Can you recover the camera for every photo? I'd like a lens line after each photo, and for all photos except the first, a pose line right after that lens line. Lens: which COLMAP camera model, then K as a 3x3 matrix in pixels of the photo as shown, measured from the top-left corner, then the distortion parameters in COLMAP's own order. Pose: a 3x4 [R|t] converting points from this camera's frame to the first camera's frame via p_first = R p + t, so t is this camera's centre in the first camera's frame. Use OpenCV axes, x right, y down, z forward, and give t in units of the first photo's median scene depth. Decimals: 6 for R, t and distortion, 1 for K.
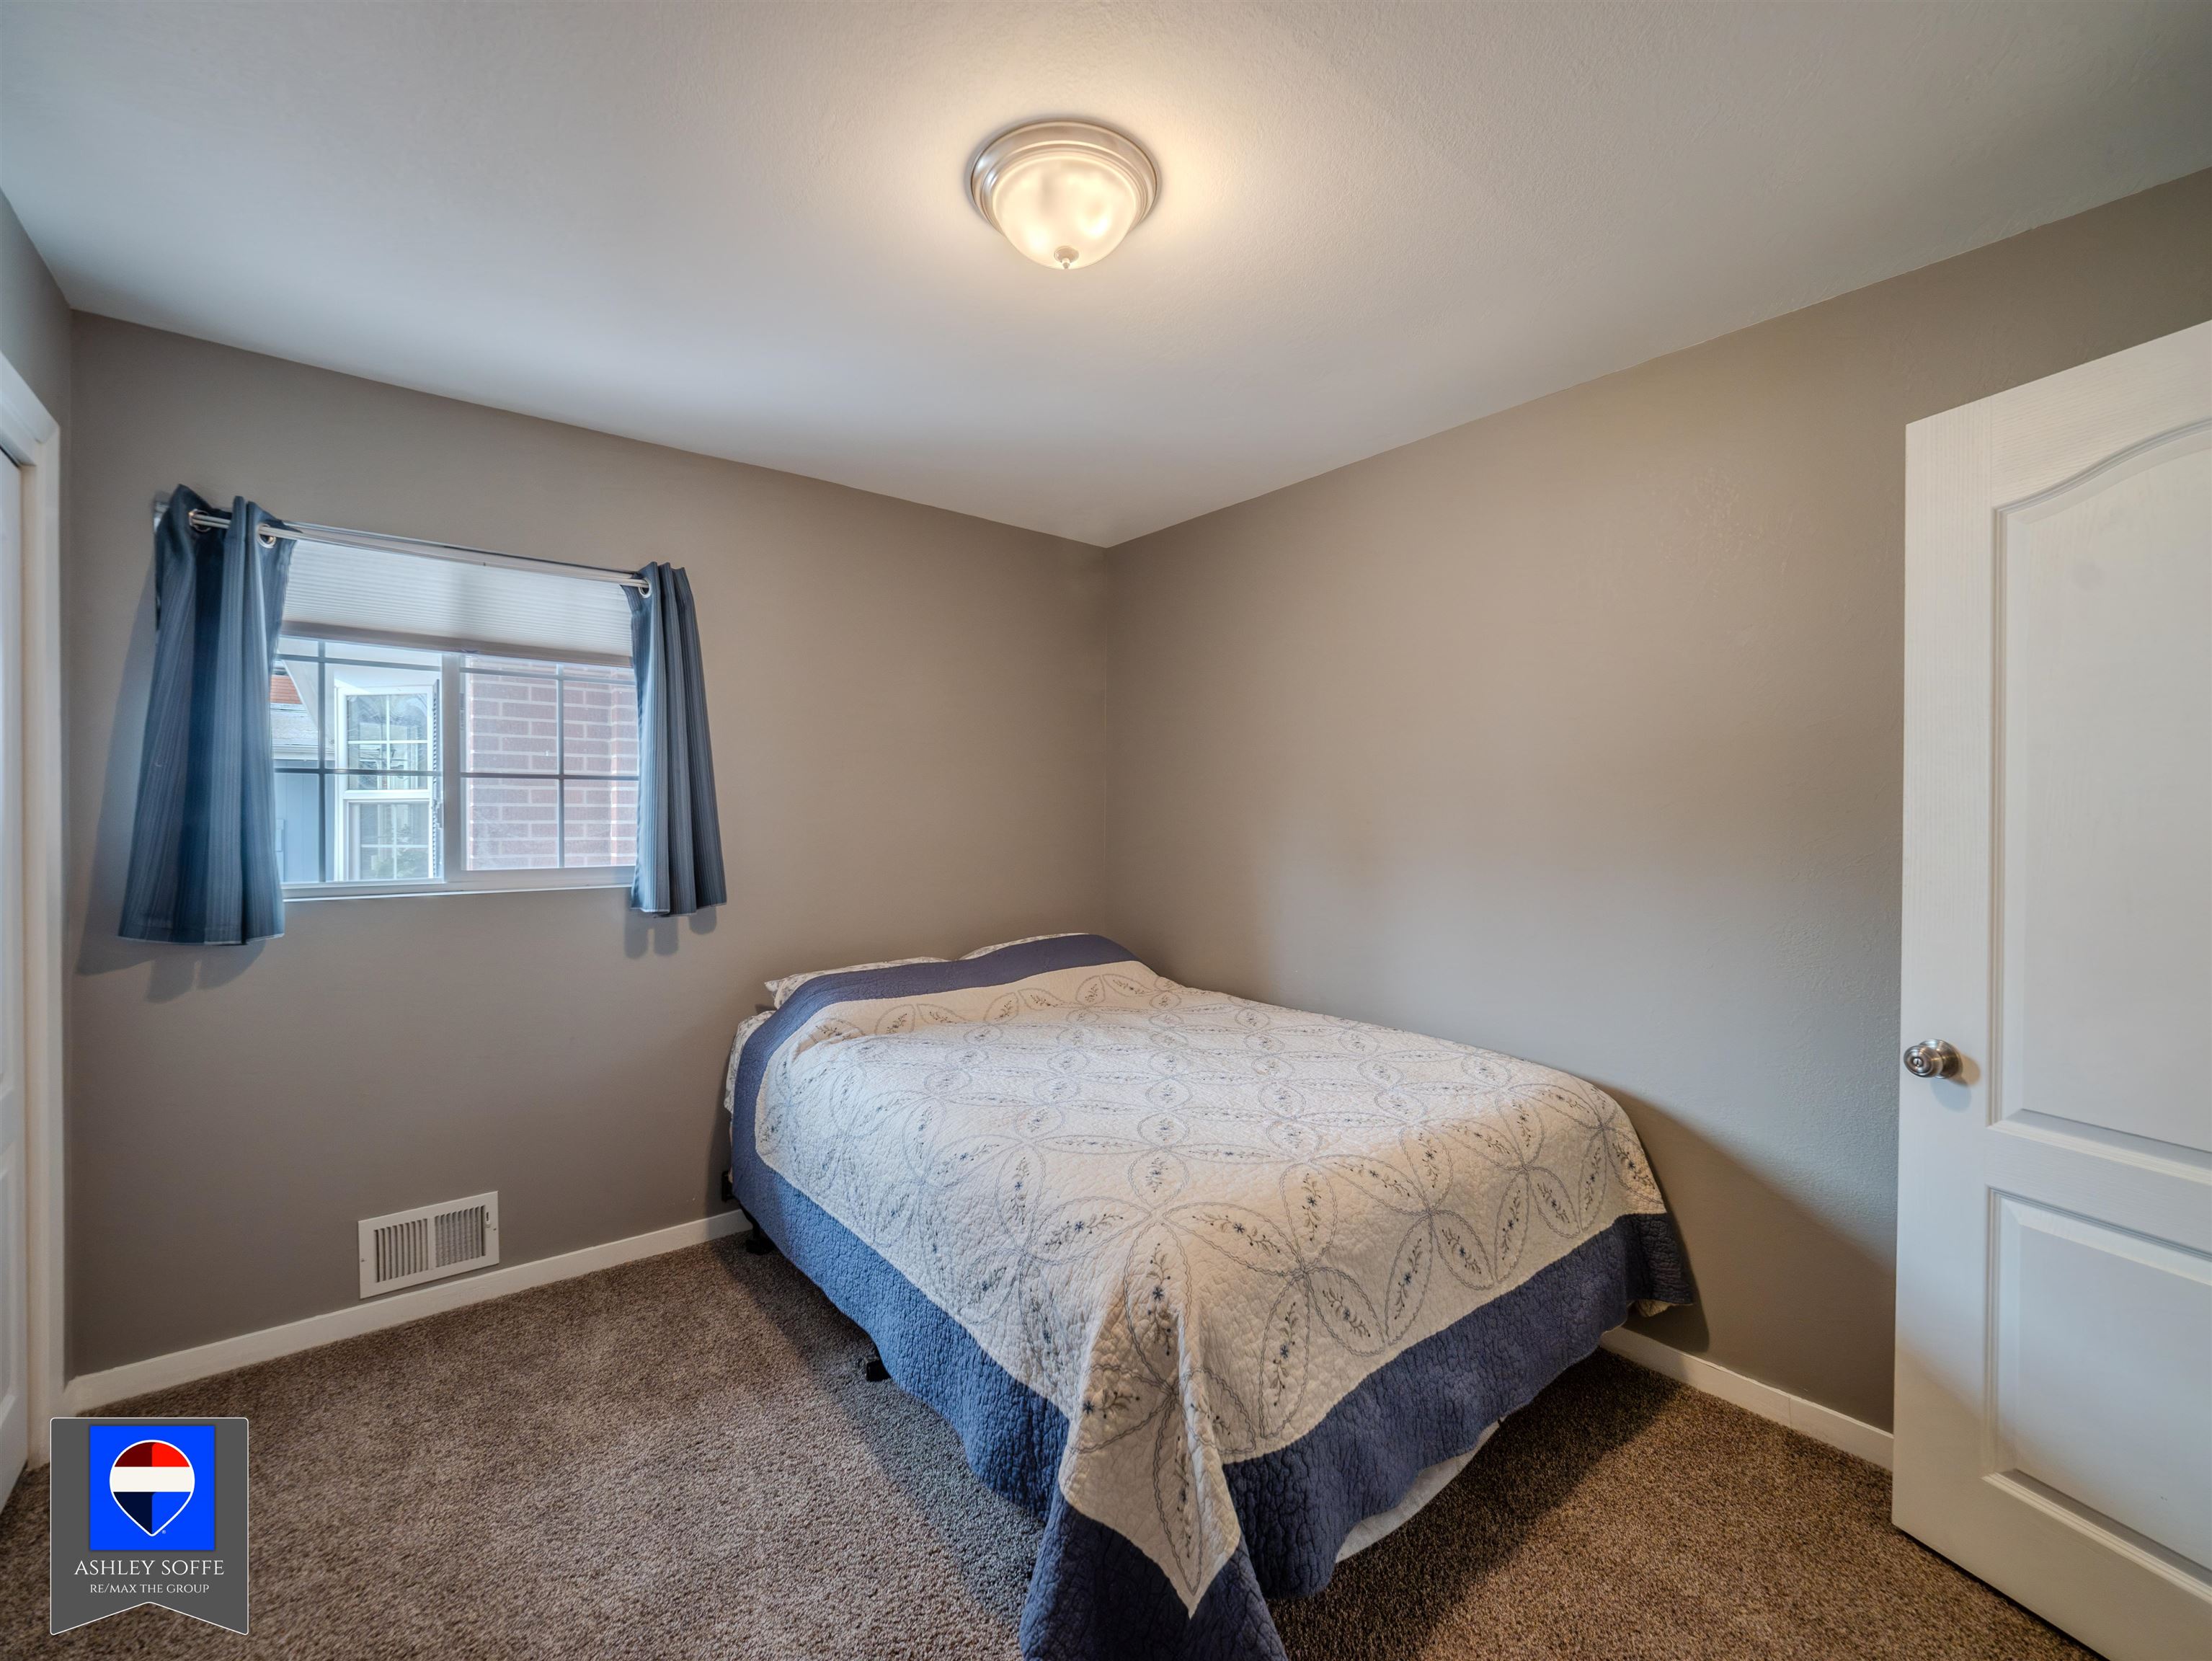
lens RADIAL K [[958.6, 0, 1099.4], [0, 958.6, 813.6], [0, 0, 1]] dist [-0.000023, -0.010012]
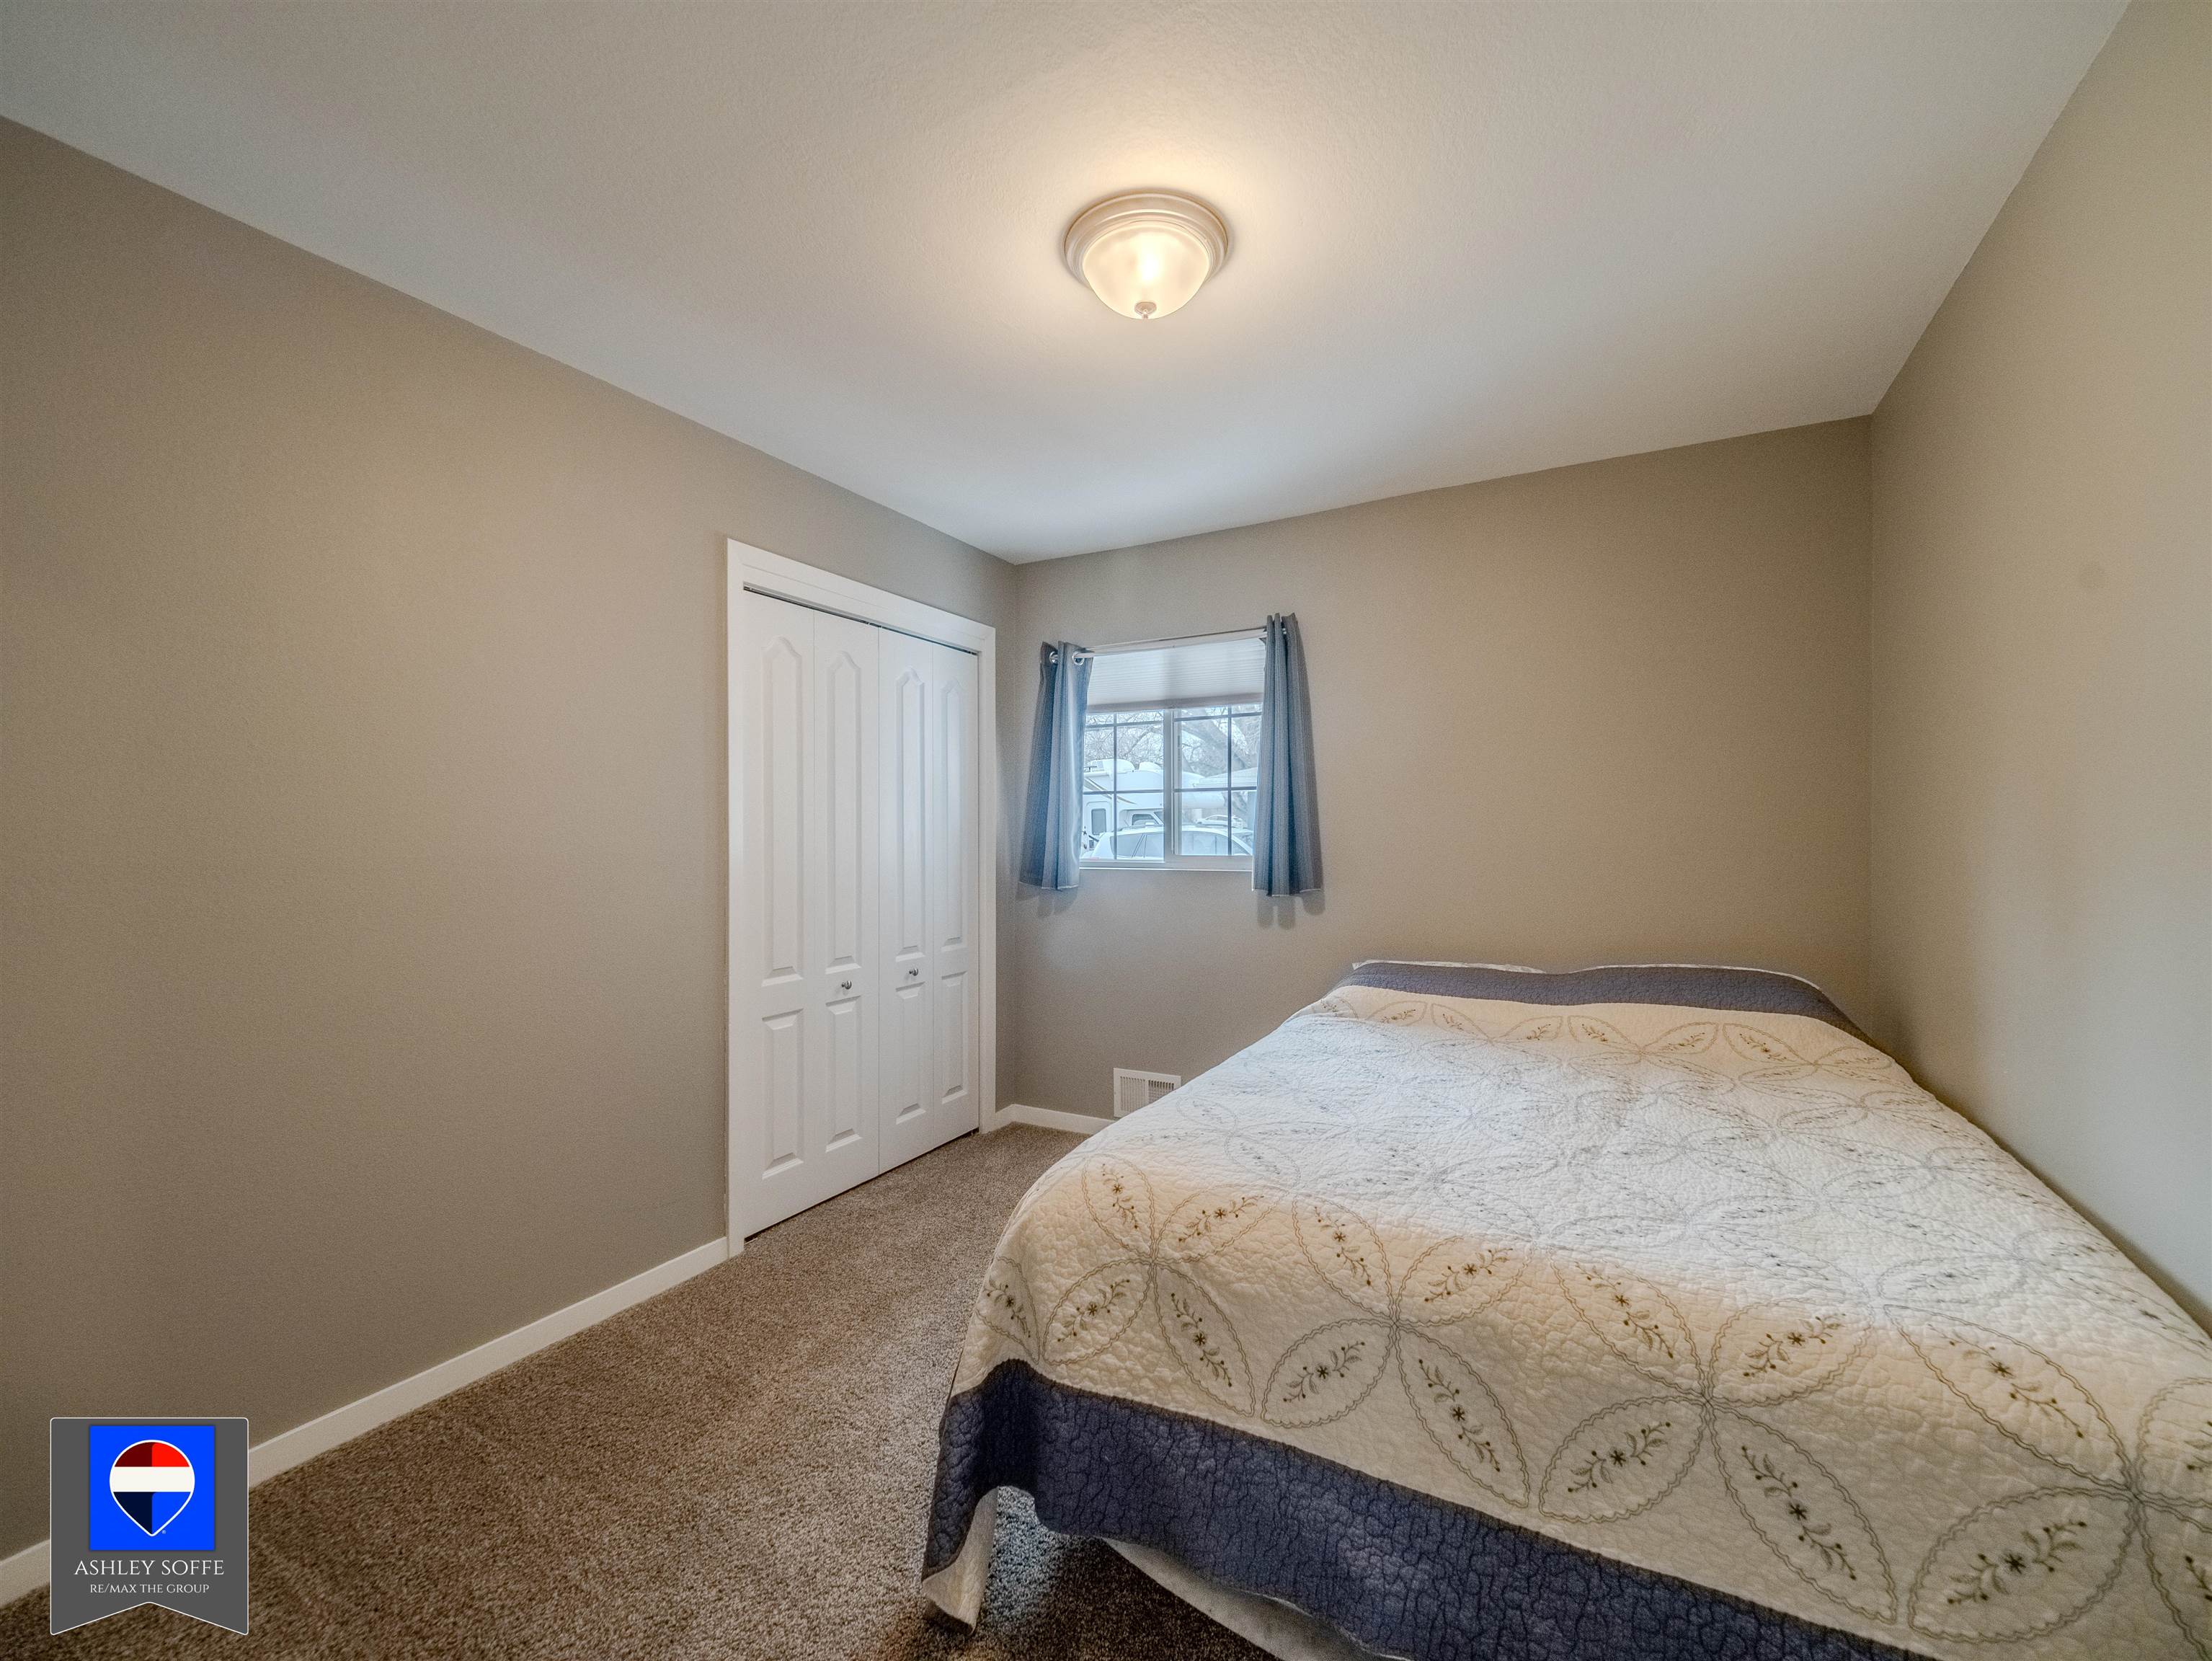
lens RADIAL K [[958.6, 0, 1099.4], [0, 958.6, 813.6], [0, 0, 1]] dist [-0.000023, -0.010012]
pose [[0.350190, -0.020590, -0.936452, 0.823828], [0.002596, 0.999776, -0.021011, 0.031497], [0.936675, 0.004927, 0.350165, 0.445456]]
